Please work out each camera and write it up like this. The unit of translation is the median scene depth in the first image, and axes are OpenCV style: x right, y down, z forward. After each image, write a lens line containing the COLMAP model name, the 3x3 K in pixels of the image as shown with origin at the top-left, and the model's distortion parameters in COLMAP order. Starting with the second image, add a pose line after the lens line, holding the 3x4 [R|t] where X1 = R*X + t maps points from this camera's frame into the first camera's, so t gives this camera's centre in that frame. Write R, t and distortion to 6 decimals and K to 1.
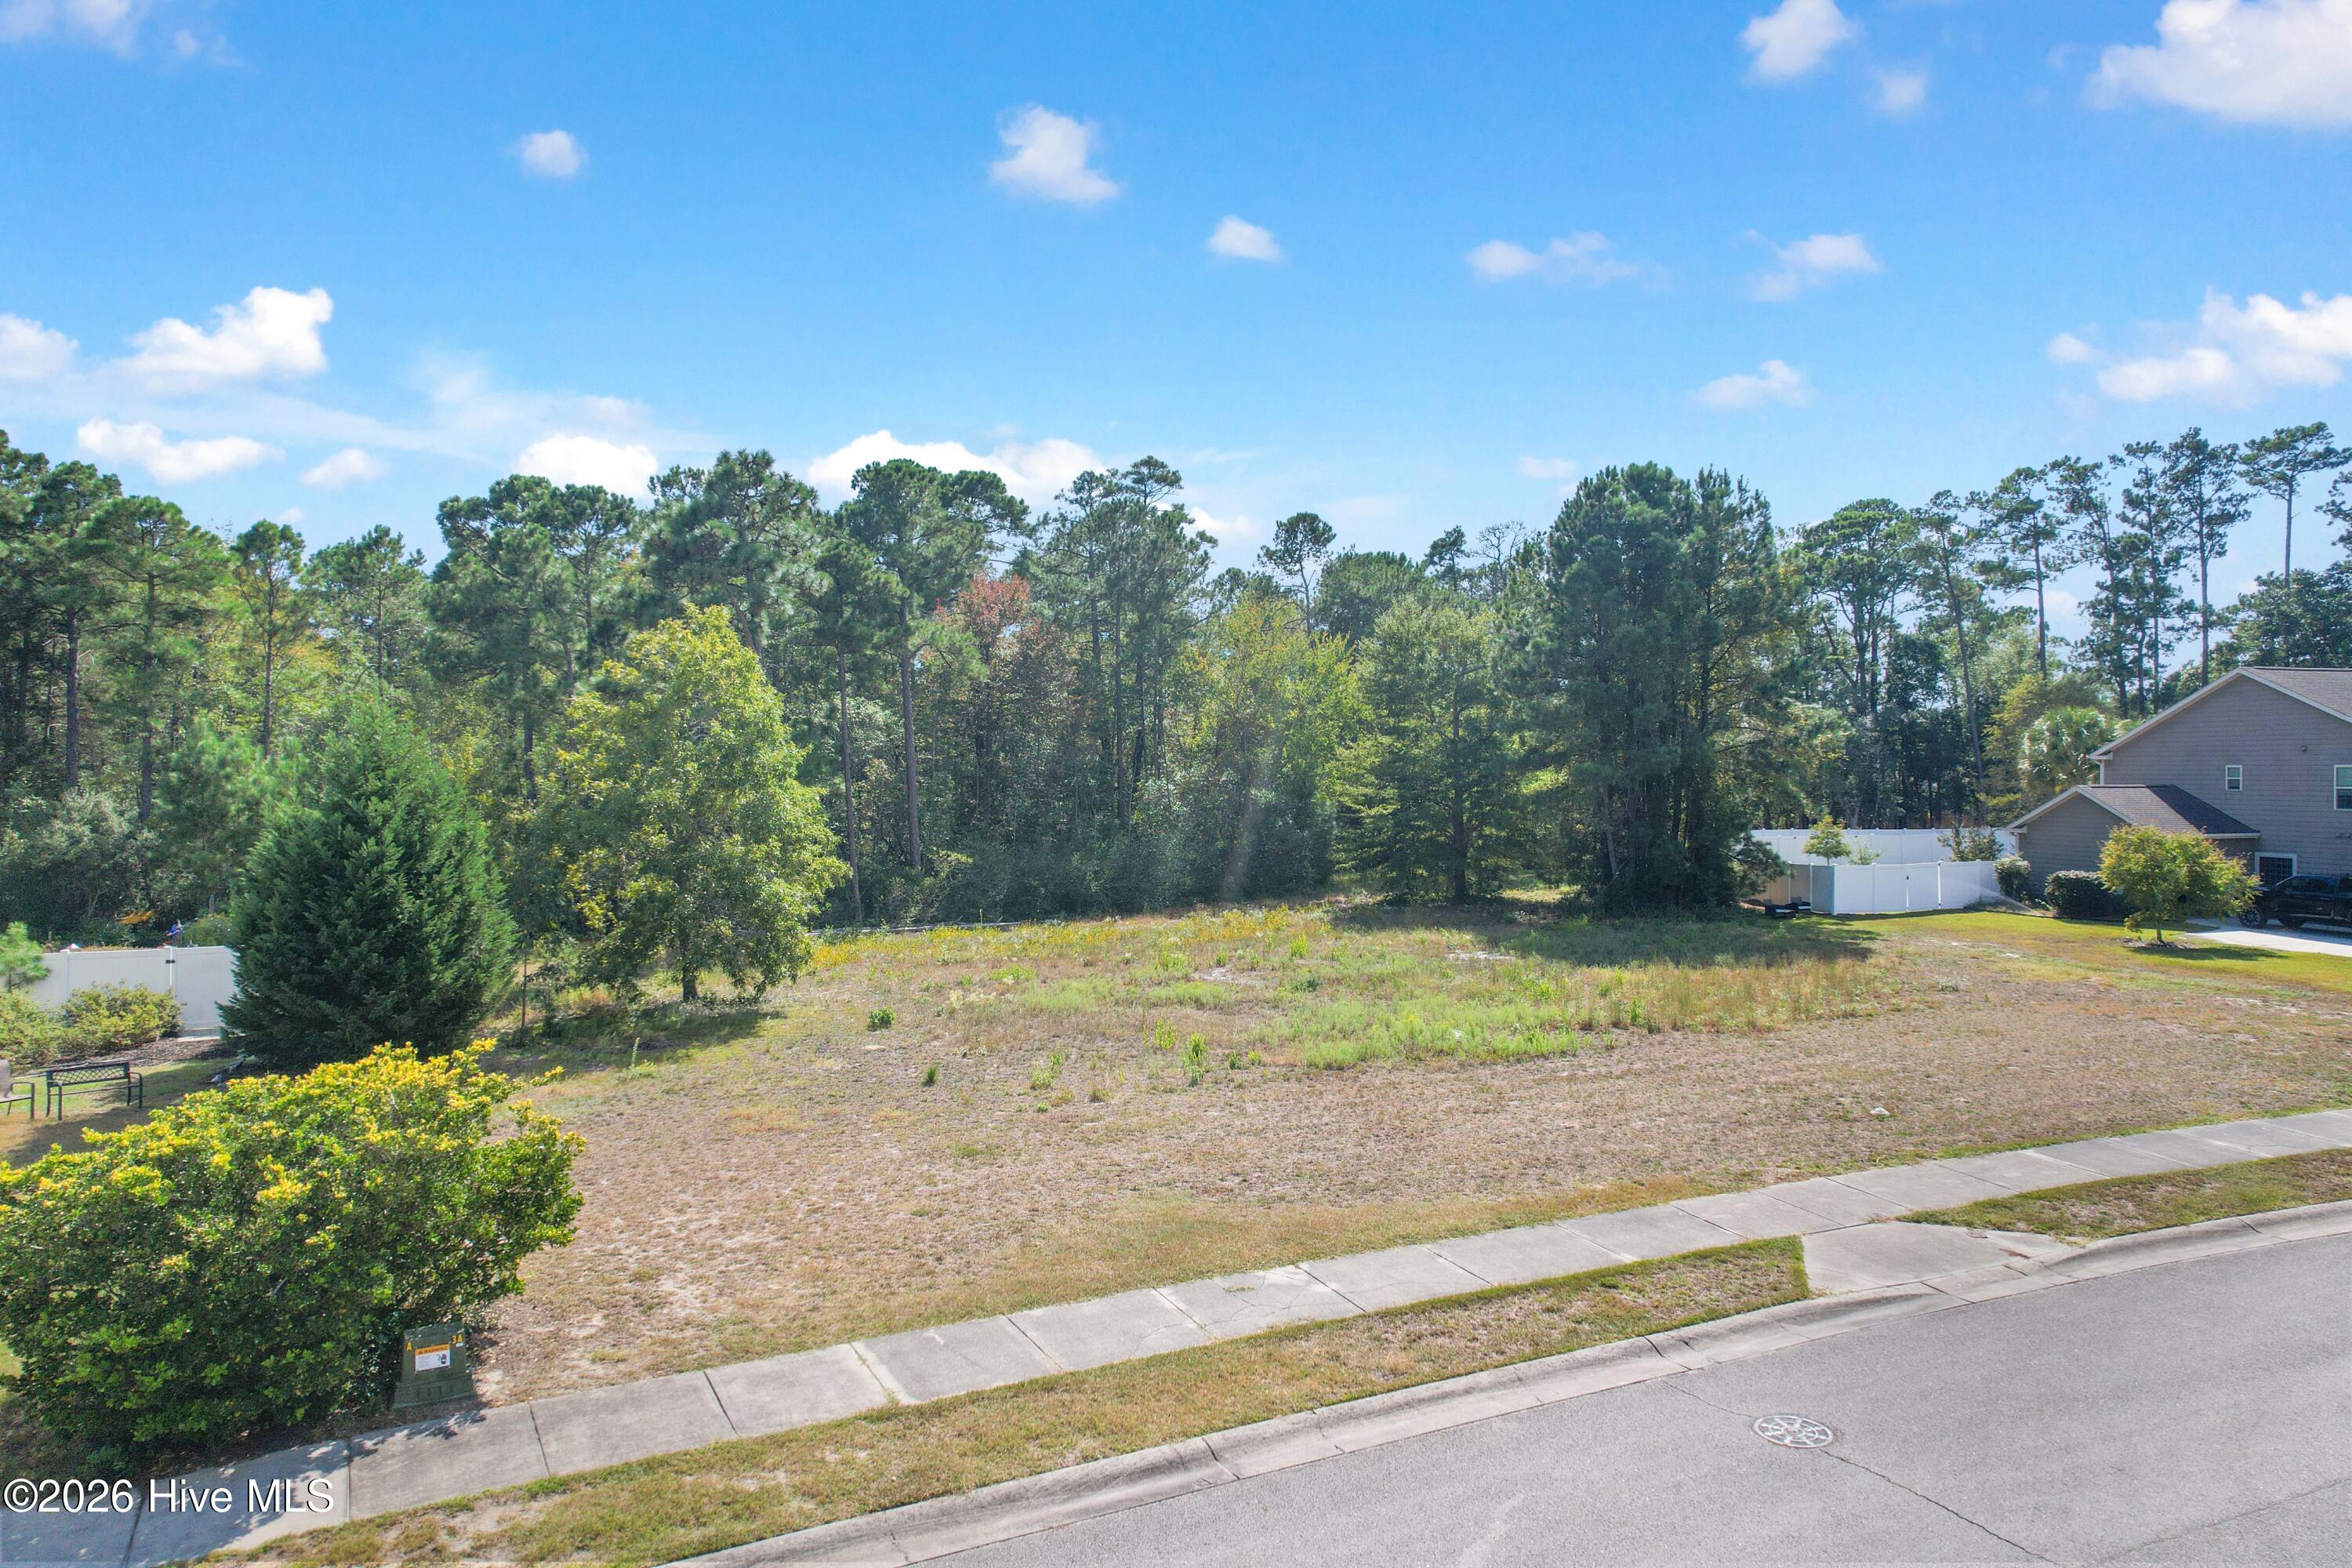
lens RADIAL K [[1494.4, 0, 1173.3], [0, 1494.4, 786.5], [0, 0, 1]] dist [-0.063839, 0.049568]
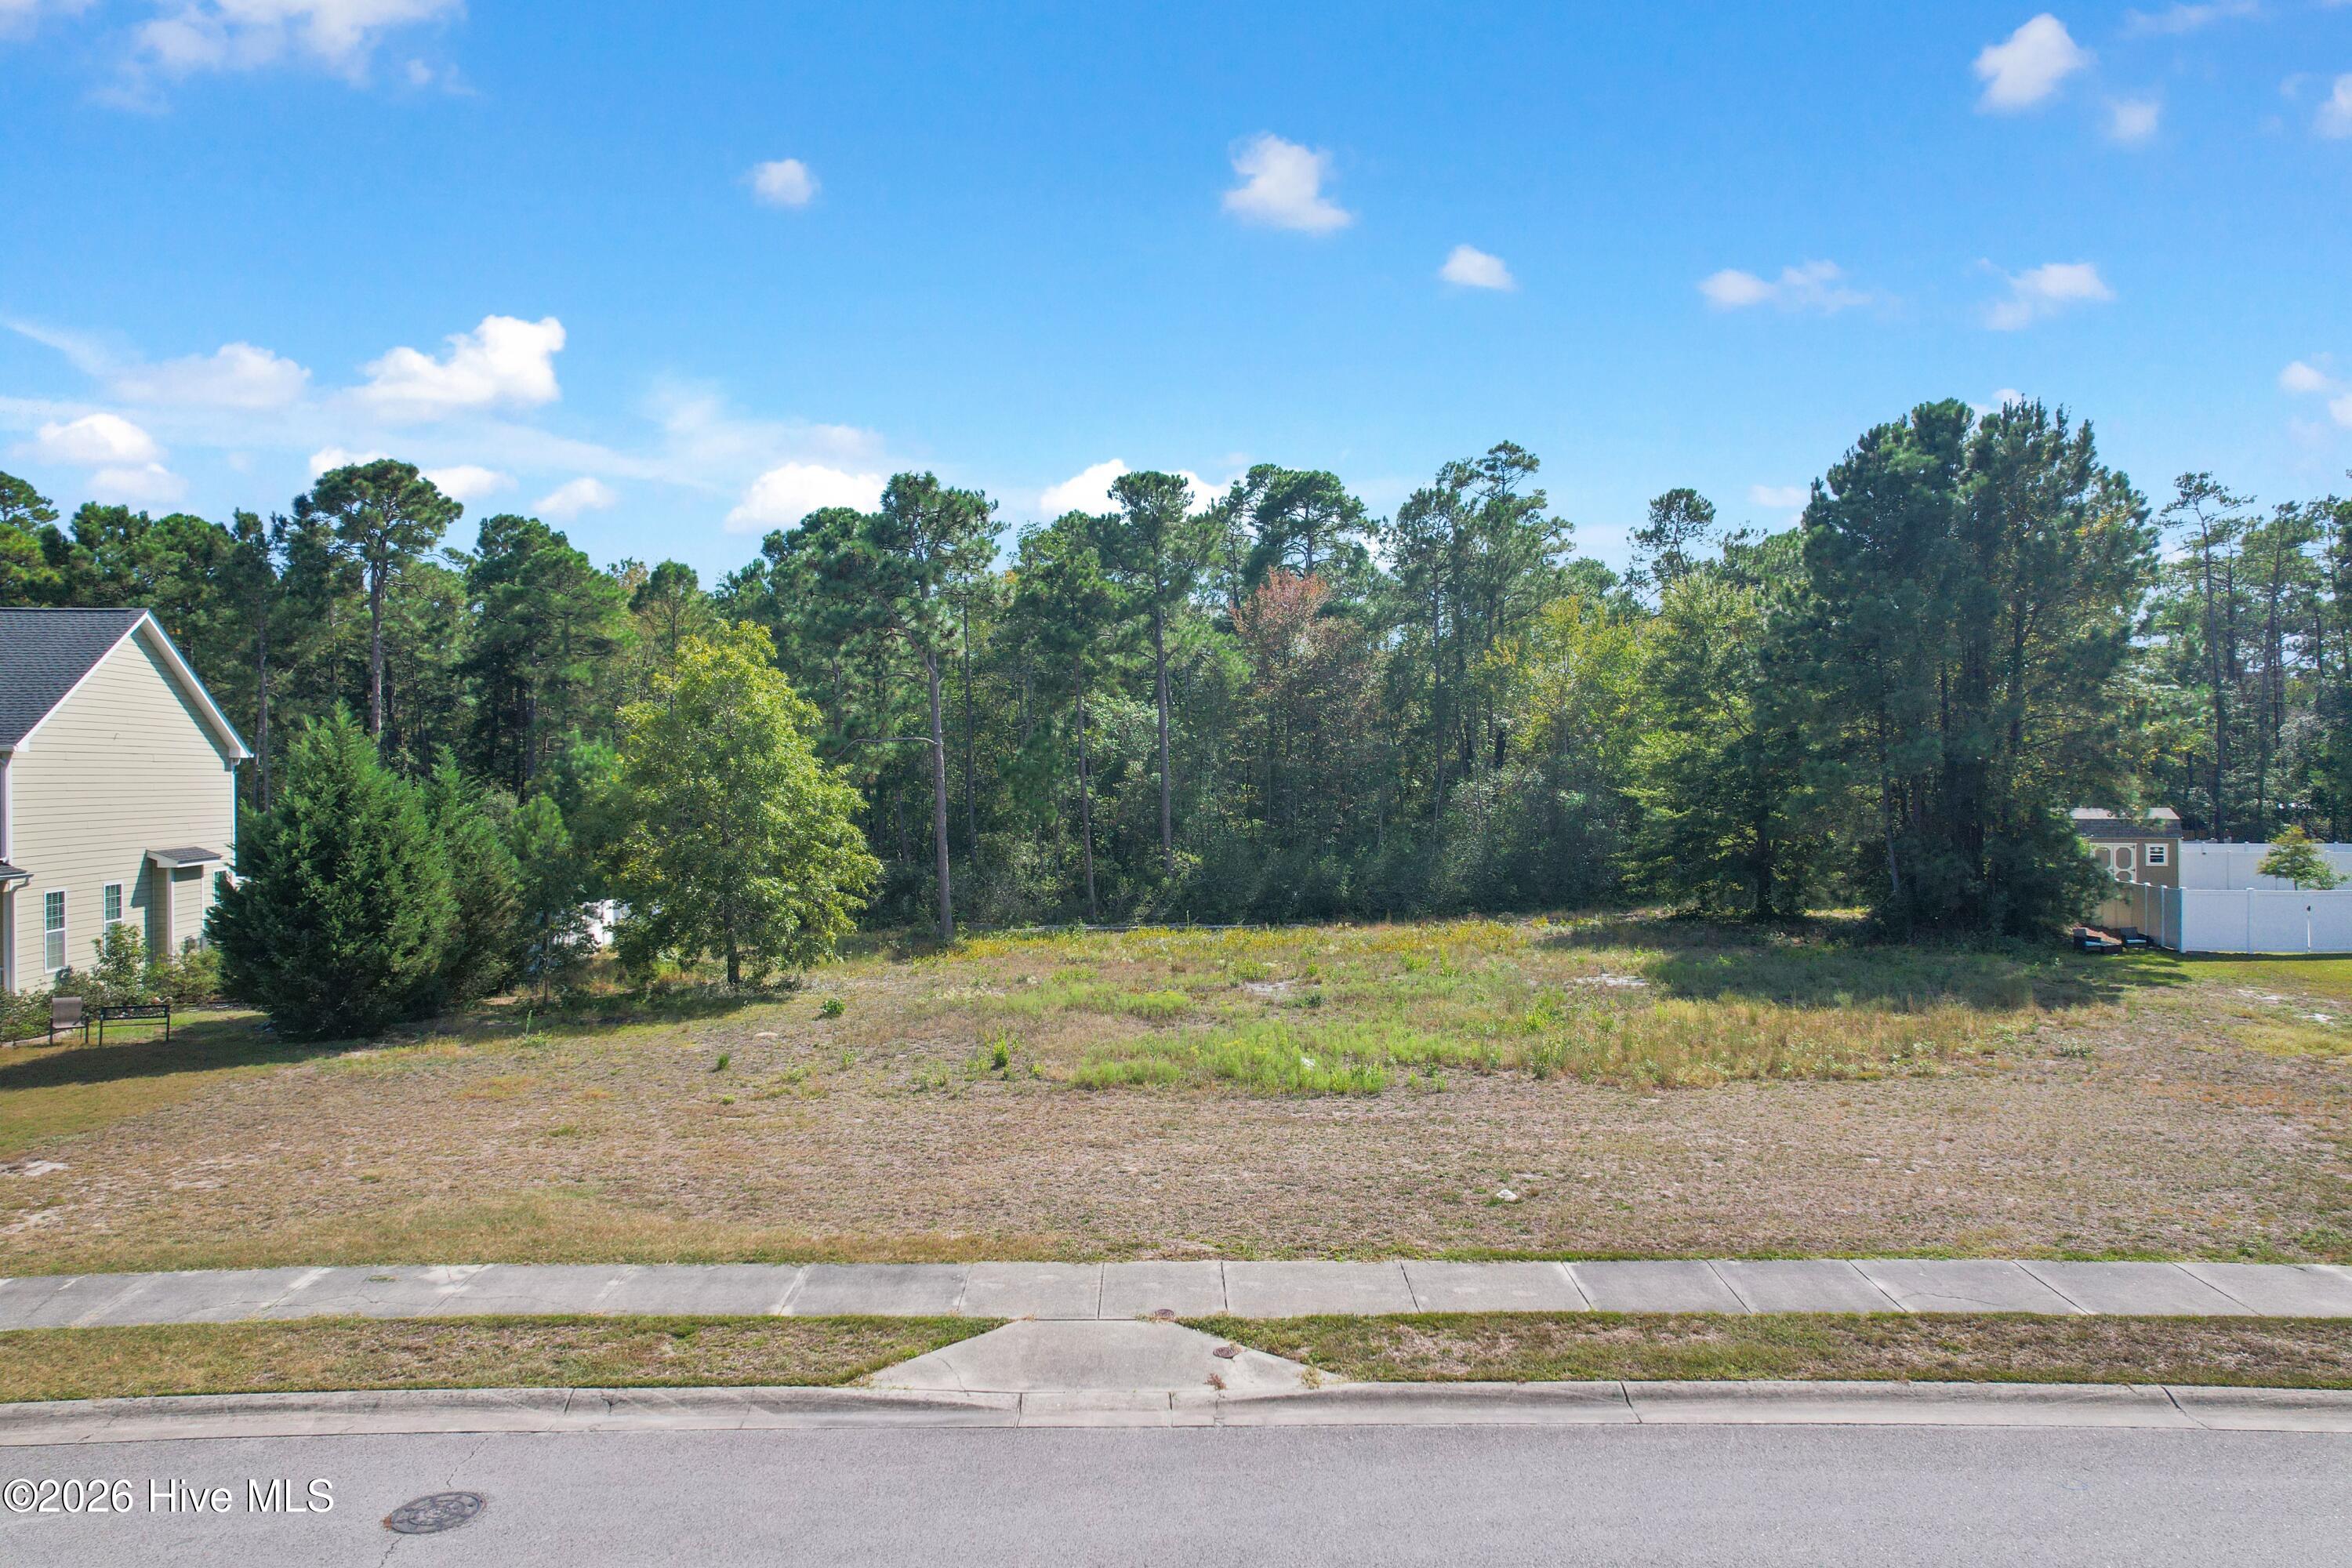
lens RADIAL K [[1494.4, 0, 1181.3], [0, 1494.4, 774.5], [0, 0, 1]] dist [-0.063839, 0.049568]
pose [[0.921637, -0.002305, -0.388047, 0.542965], [-0.001220, 0.999960, -0.008837, -0.000201], [0.388052, 0.008618, 0.921597, 0.161444]]
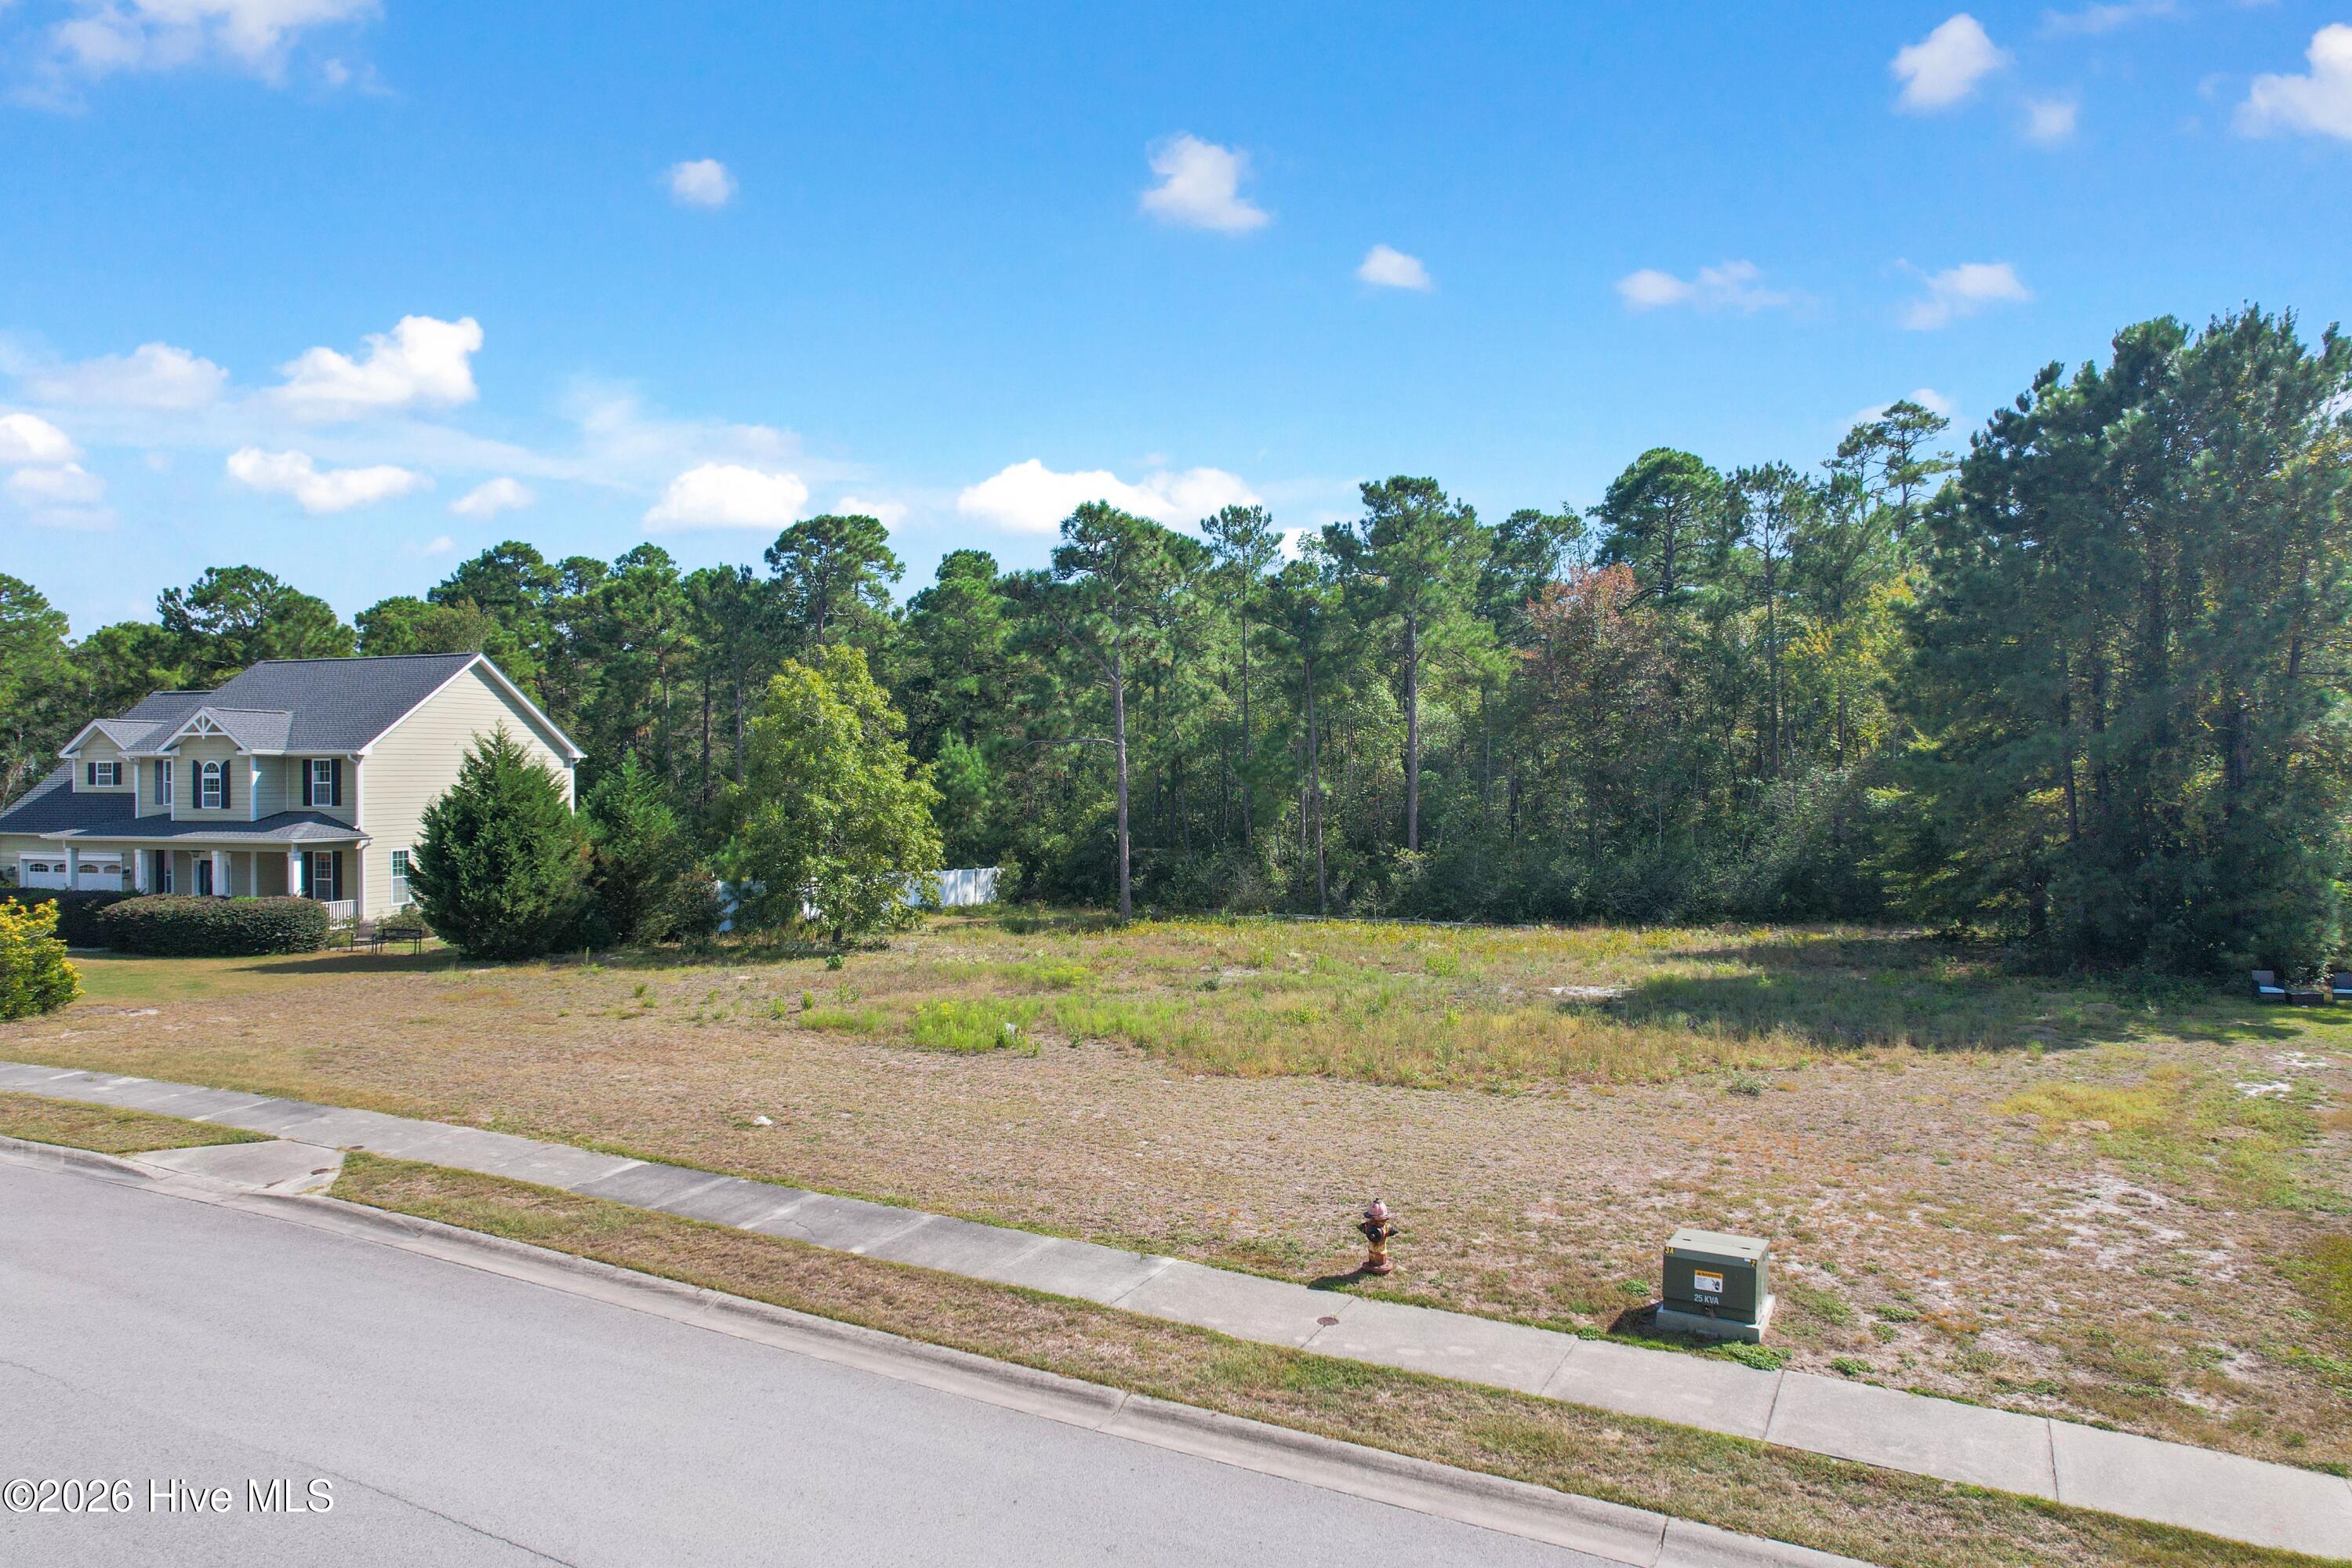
lens RADIAL K [[1494.4, 0, 1178.2], [0, 1494.4, 771.3], [0, 0, 1]] dist [-0.063839, 0.049568]
pose [[0.652123, 0.000410, -0.758113, 1.188585], [-0.008744, 0.999937, -0.006981, -0.003547], [0.758063, 0.011181, 0.652086, 0.484735]]
